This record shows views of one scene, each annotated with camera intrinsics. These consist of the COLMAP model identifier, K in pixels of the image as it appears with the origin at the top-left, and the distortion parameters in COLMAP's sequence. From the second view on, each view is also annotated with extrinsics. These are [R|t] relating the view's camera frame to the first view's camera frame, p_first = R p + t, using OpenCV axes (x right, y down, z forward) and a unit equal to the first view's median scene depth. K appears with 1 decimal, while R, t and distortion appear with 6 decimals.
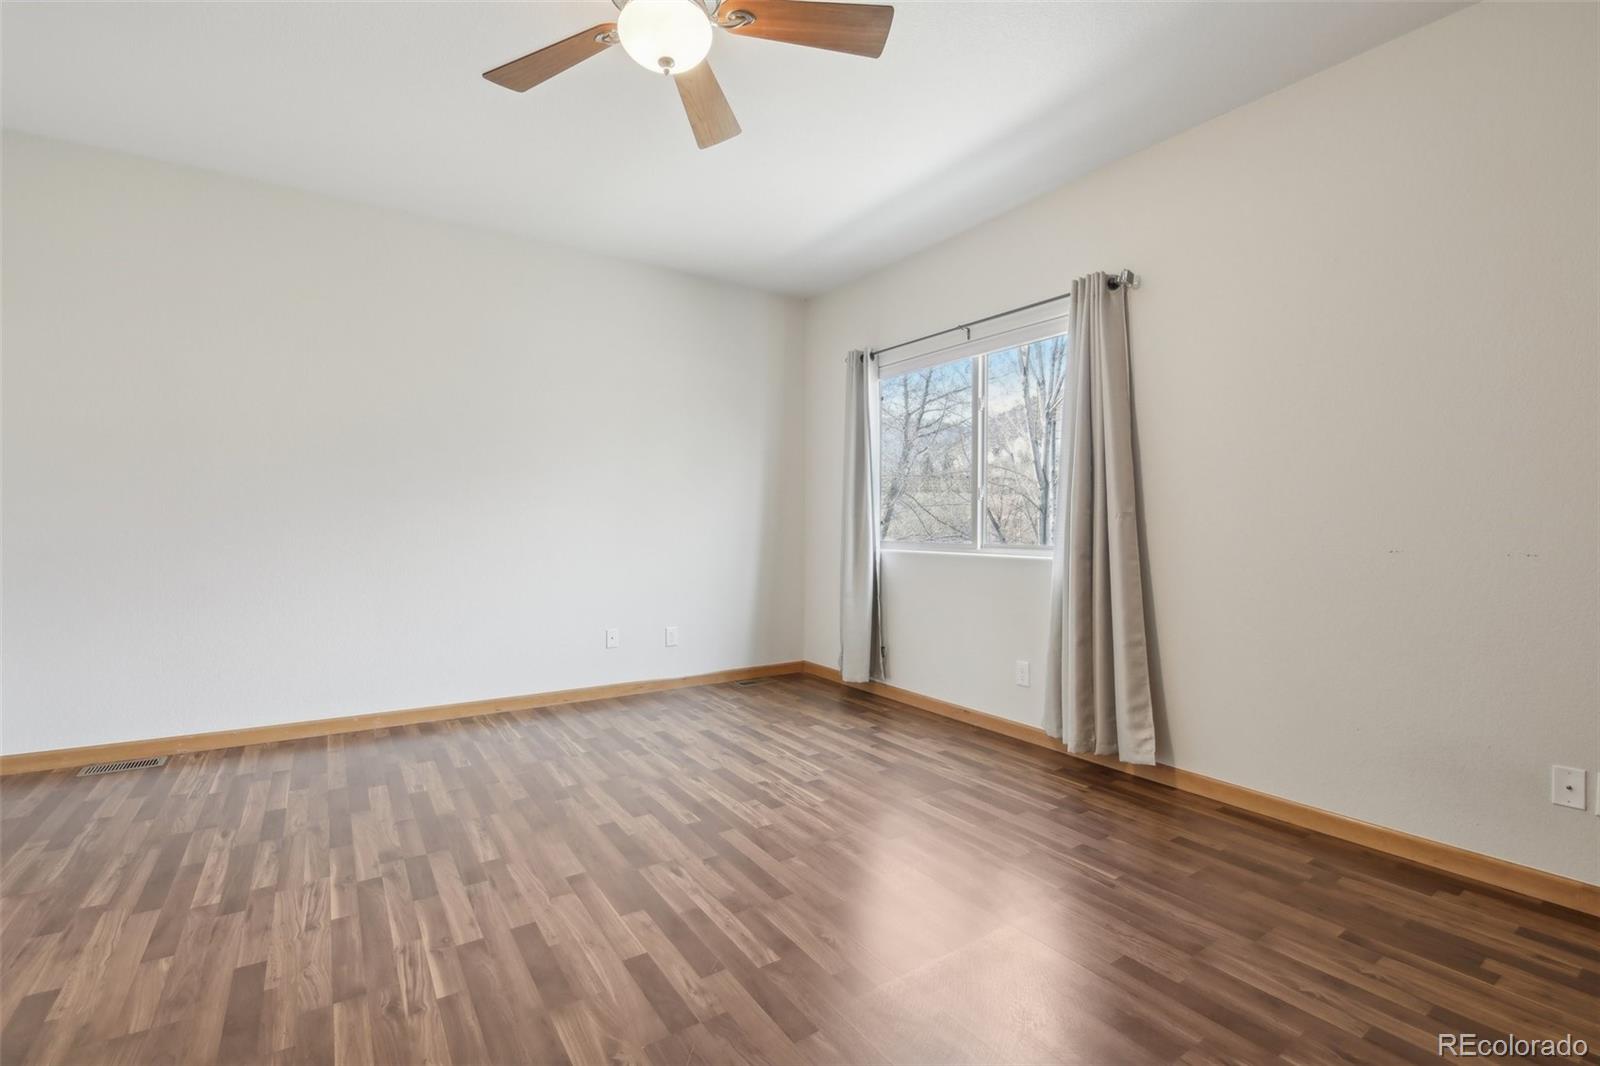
lens RADIAL K [[708.8, 0, 798.0], [0, 708.8, 531.2], [0, 0, 1]] dist [-0.002802, -0.005641]
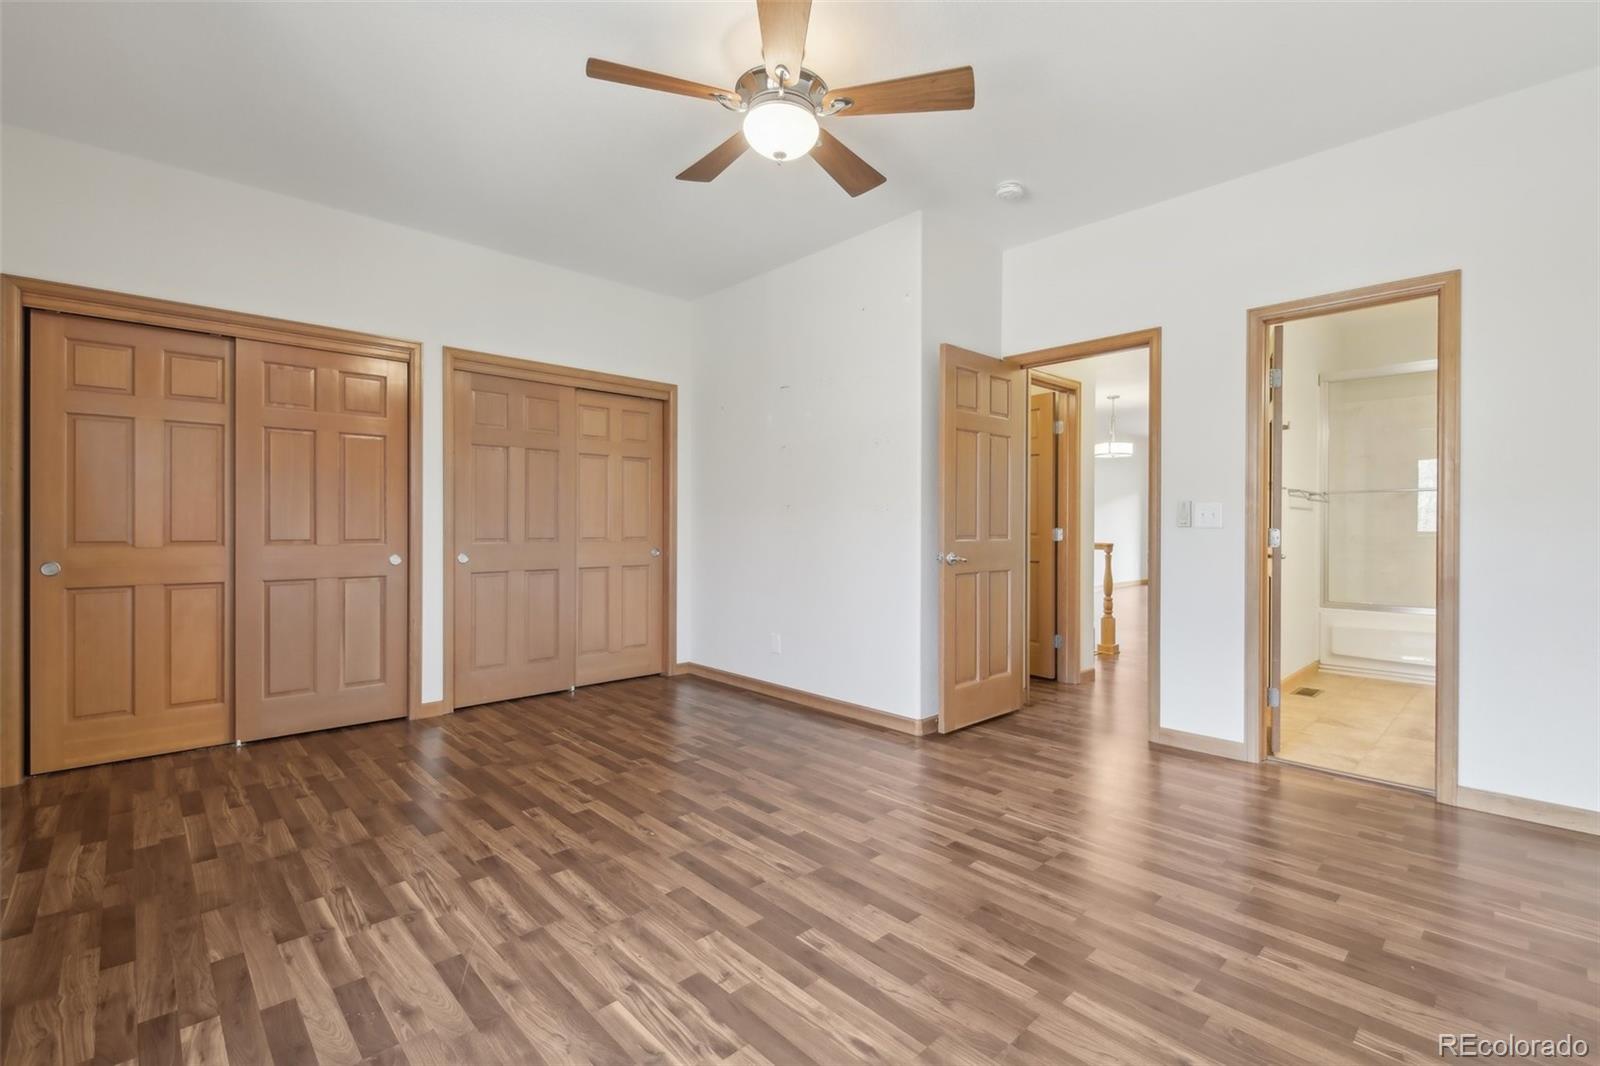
lens RADIAL K [[708.8, 0, 797.3], [0, 708.8, 528.3], [0, 0, 1]] dist [-0.002802, -0.005641]
pose [[-0.987102, -0.011223, -0.159699, -0.021419], [-0.013349, 0.999836, 0.012242, -0.021148], [0.159535, 0.014215, -0.987090, 2.004058]]
